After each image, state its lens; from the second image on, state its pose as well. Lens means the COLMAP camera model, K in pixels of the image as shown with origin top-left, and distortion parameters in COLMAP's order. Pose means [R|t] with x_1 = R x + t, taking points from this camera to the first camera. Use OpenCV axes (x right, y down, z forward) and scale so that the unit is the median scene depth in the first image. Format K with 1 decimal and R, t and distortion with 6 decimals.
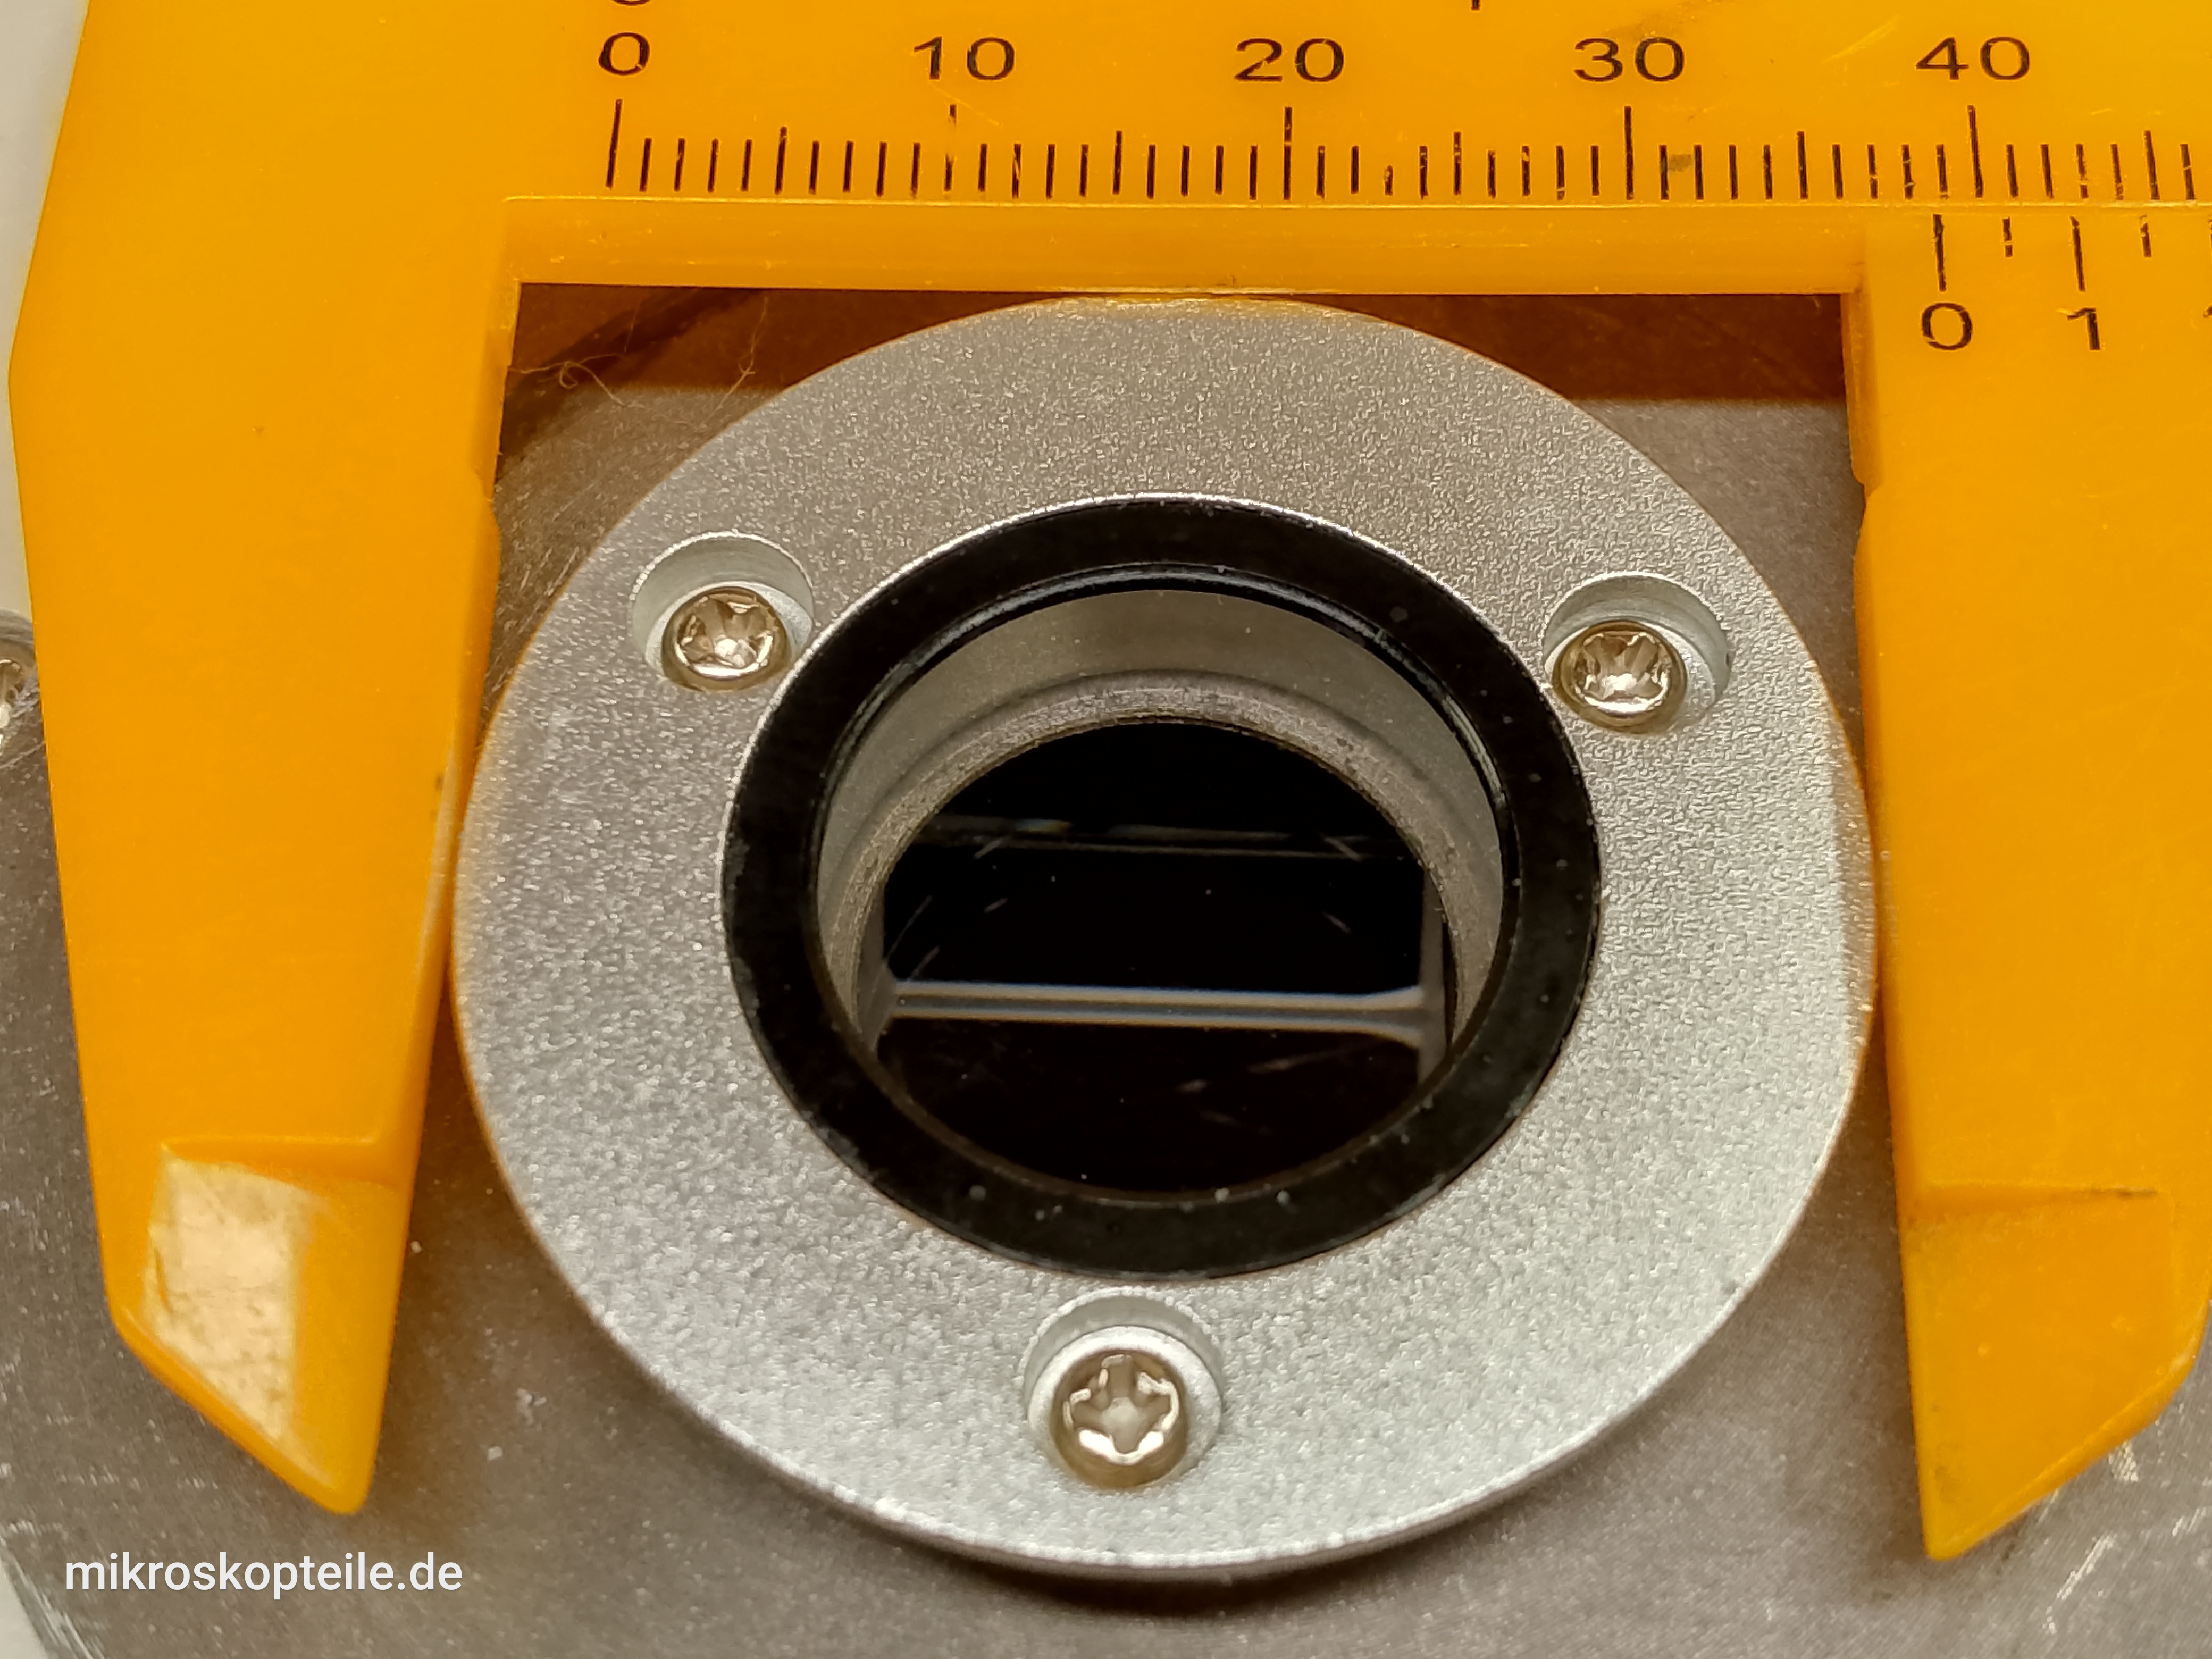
lens RADIAL K [[1719.4, 0, 1115.0], [0, 1719.4, 835.4], [0, 0, 1]] dist [-0.001190, -0.009939]
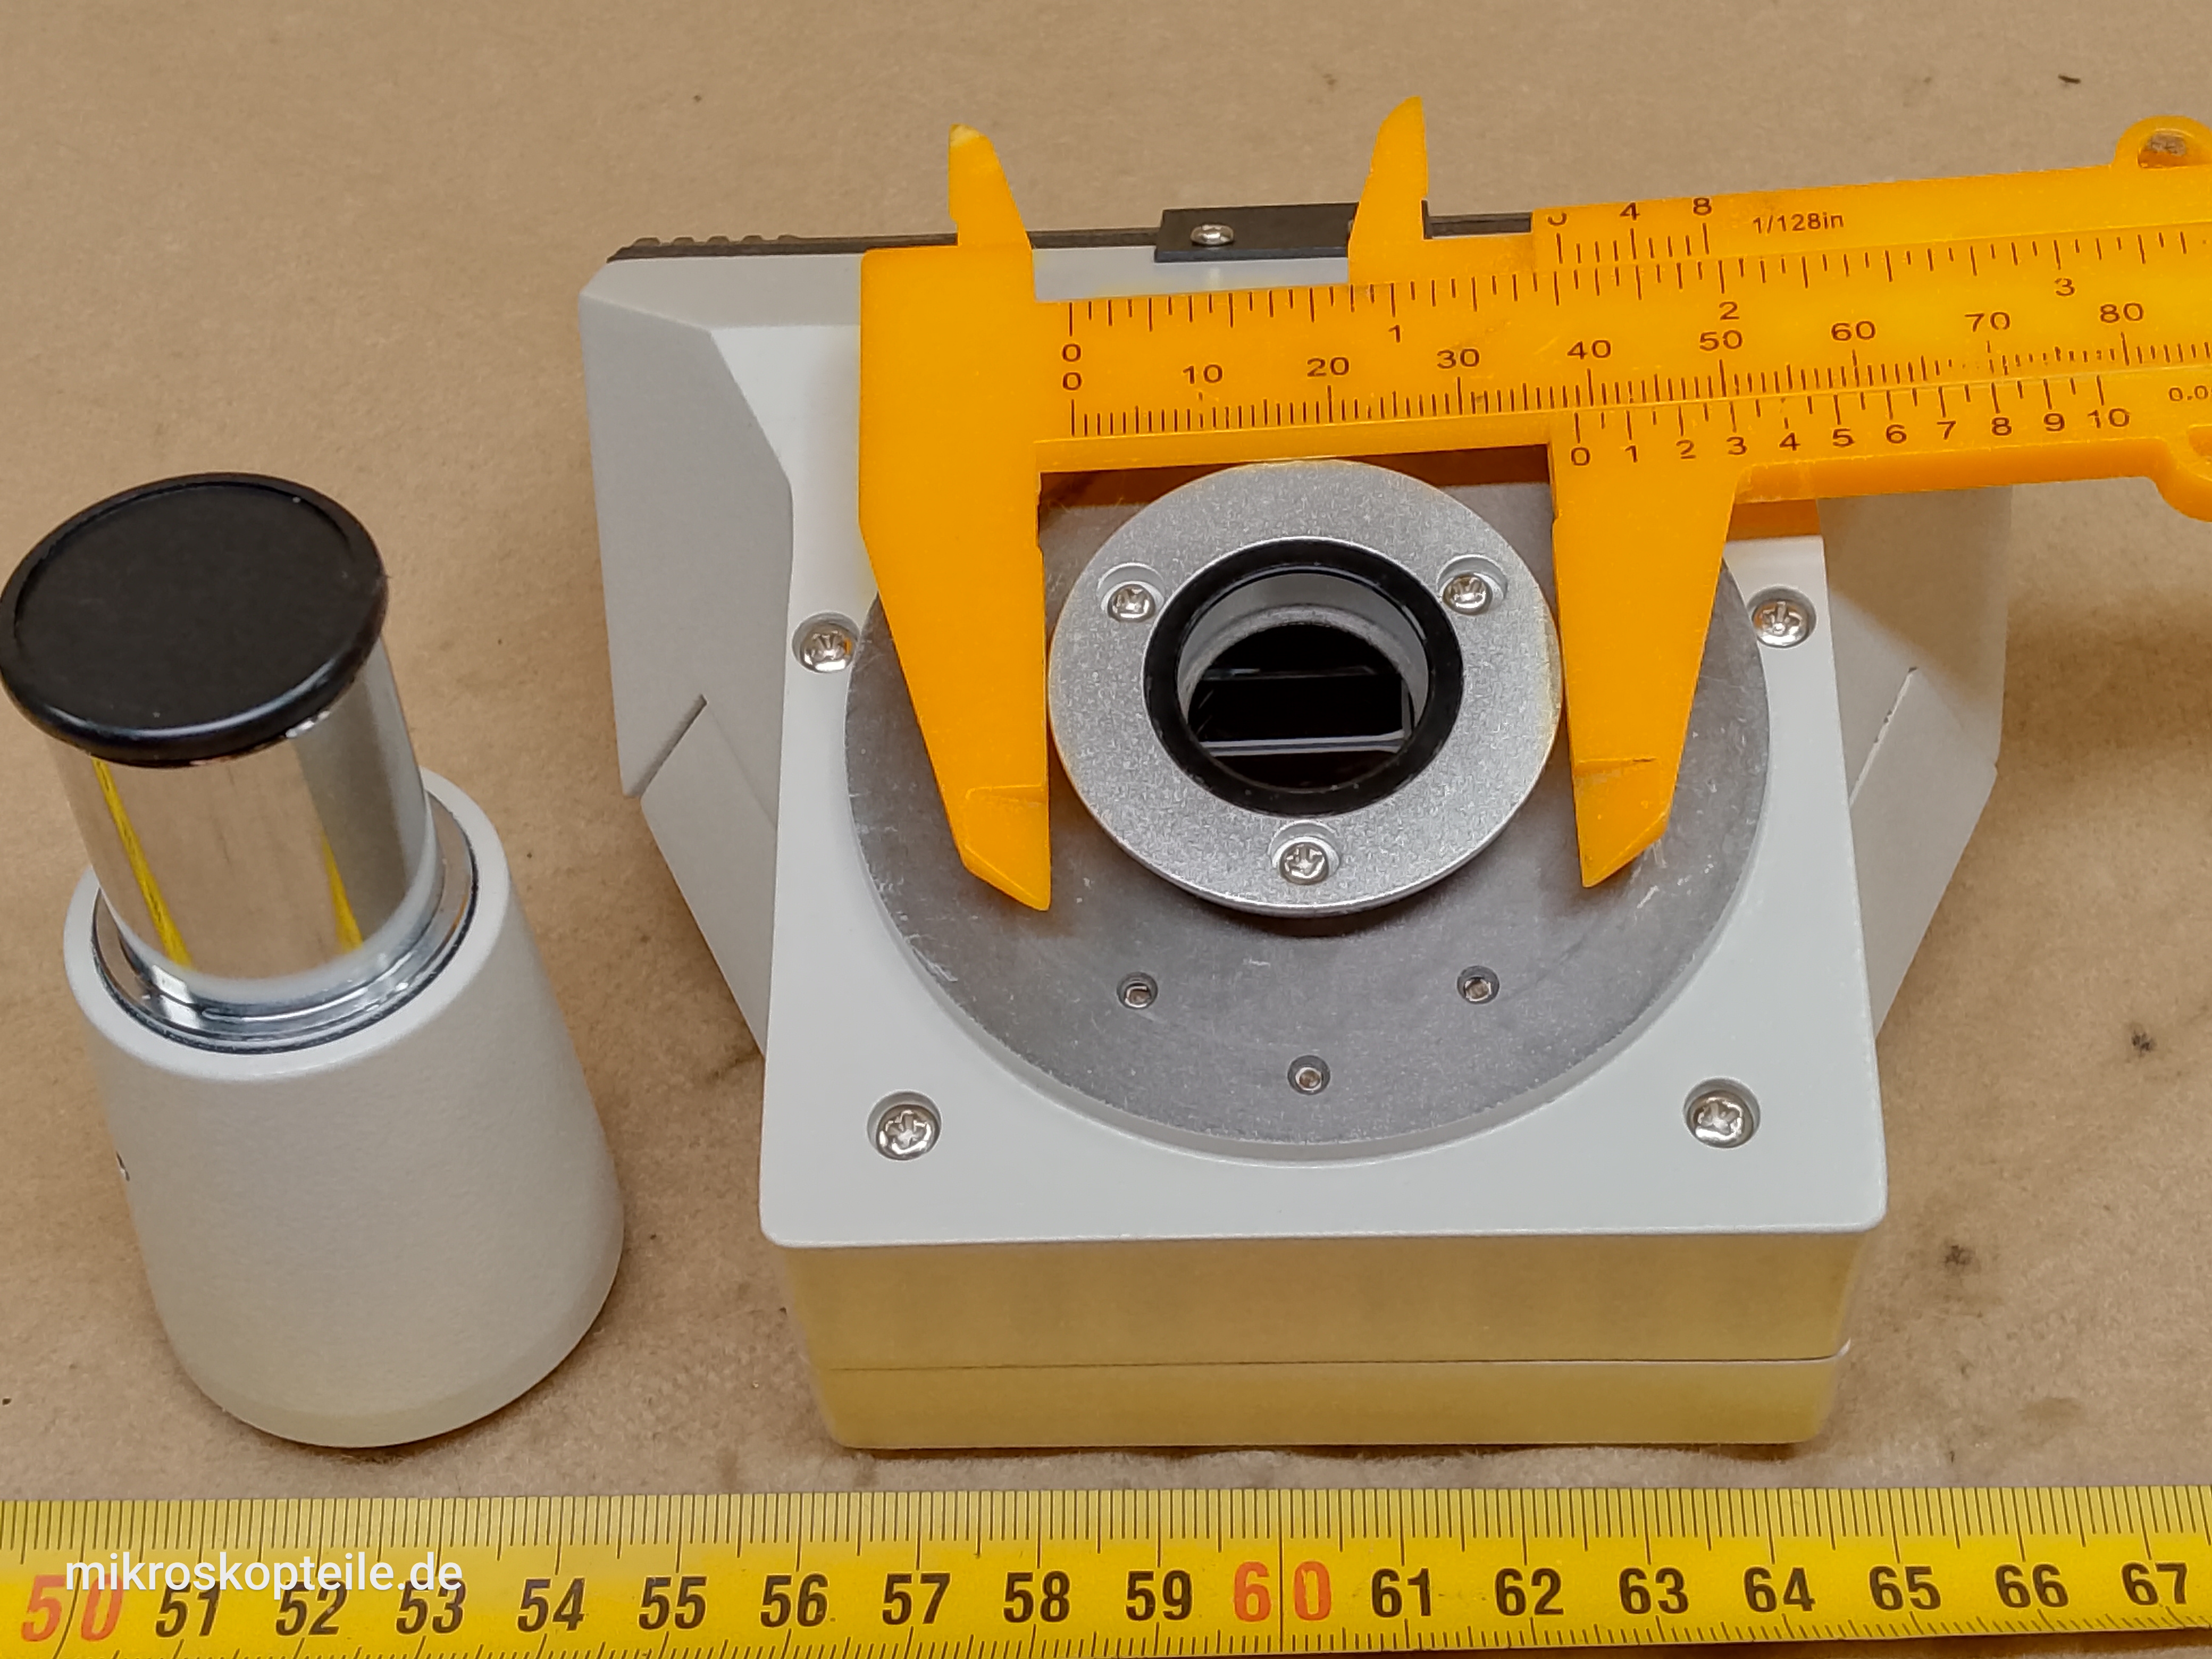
lens RADIAL K [[1719.4, 0, 1094.7], [0, 1719.4, 821.6], [0, 0, 1]] dist [-0.001190, -0.009939]
pose [[0.997627, -0.066972, -0.015992, -0.266749], [0.067325, 0.997474, 0.022646, 0.160379], [0.014435, -0.023669, 0.999616, -1.693848]]
